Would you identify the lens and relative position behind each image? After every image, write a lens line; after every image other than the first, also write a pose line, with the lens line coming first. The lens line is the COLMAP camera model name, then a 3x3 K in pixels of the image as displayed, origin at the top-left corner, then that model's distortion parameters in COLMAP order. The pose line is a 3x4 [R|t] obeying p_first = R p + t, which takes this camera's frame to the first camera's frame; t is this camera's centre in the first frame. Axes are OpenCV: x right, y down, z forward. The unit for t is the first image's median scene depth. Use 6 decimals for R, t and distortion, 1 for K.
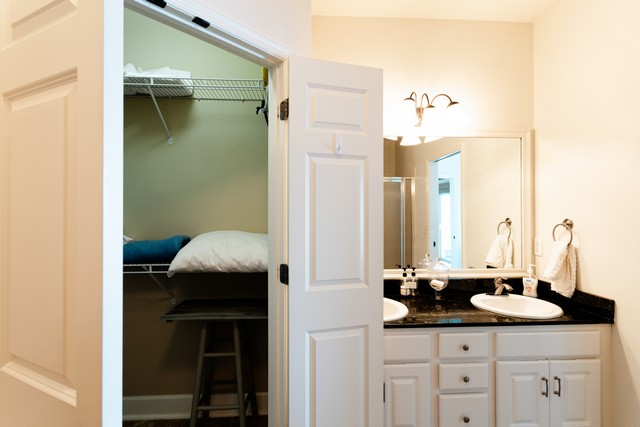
lens RADIAL K [[327.8, 0, 298.3], [0, 327.8, 202.4], [0, 0, 1]] dist [-0.025287, 0.013235]
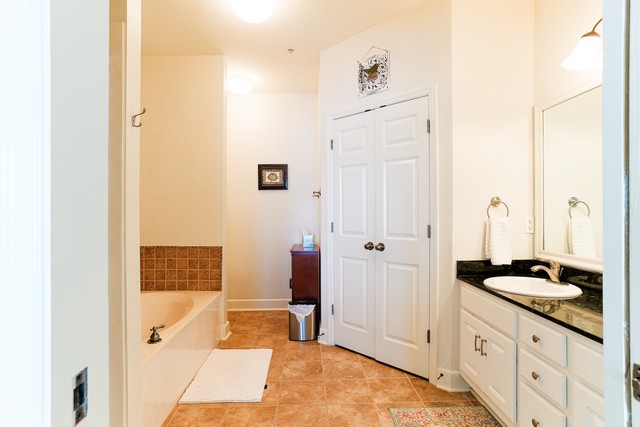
lens RADIAL K [[327.8, 0, 320.8], [0, 327.8, 213.2], [0, 0, 1]] dist [-0.025287, 0.013235]
pose [[-0.040521, -0.006610, -0.999157, 1.199567], [0.025245, 0.999652, -0.007637, 0.091205], [0.998860, -0.025533, -0.040340, 0.407750]]
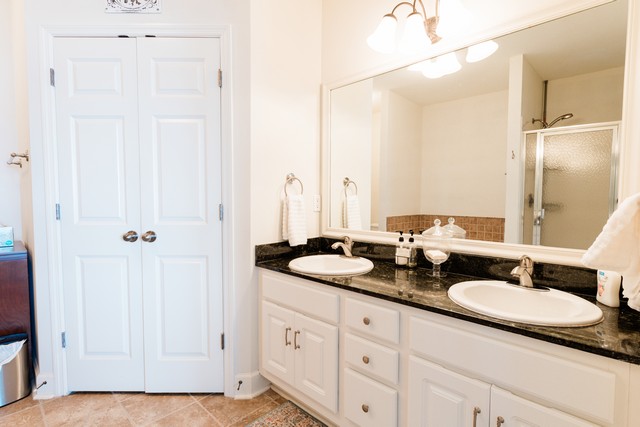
lens RADIAL K [[327.8, 0, 335.3], [0, 327.8, 213.0], [0, 0, 1]] dist [-0.025287, 0.013235]
pose [[0.673960, 0.028533, -0.738217, 0.905436], [0.020297, 0.998162, 0.057111, 0.113925], [0.738489, -0.053474, 0.672142, 0.357553]]
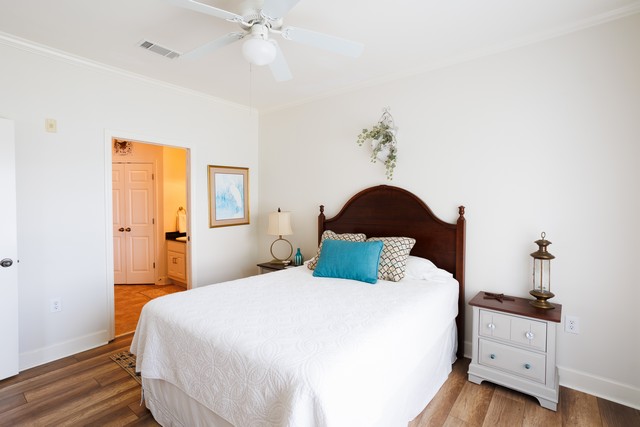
lens RADIAL K [[313.8, 0, 326.5], [0, 313.8, 211.3], [0, 0, 1]] dist [-0.025749, 0.000045]
pose [[0.734034, 0.011733, -0.679012, 2.991202], [0.021494, 0.998948, 0.040497, -0.007979], [0.678773, -0.044321, 0.733010, -0.227002]]
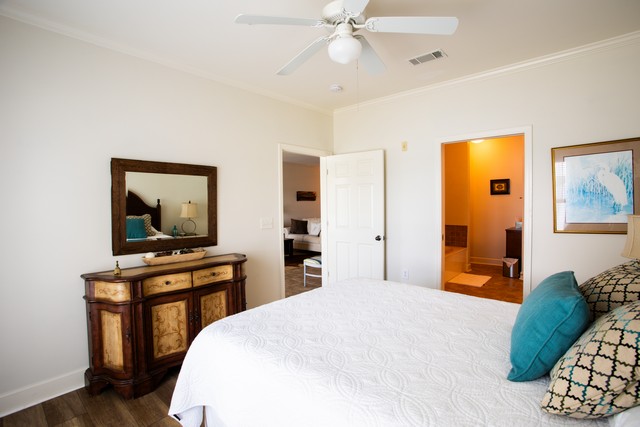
lens RADIAL K [[327.8, 0, 319.2], [0, 327.8, 212.4], [0, 0, 1]] dist [-0.025287, 0.013235]
pose [[-0.709716, 0.024599, -0.704058, 2.998810], [0.028837, 0.999567, 0.005855, 0.030671], [0.703898, -0.016147, -0.710118, 1.149225]]
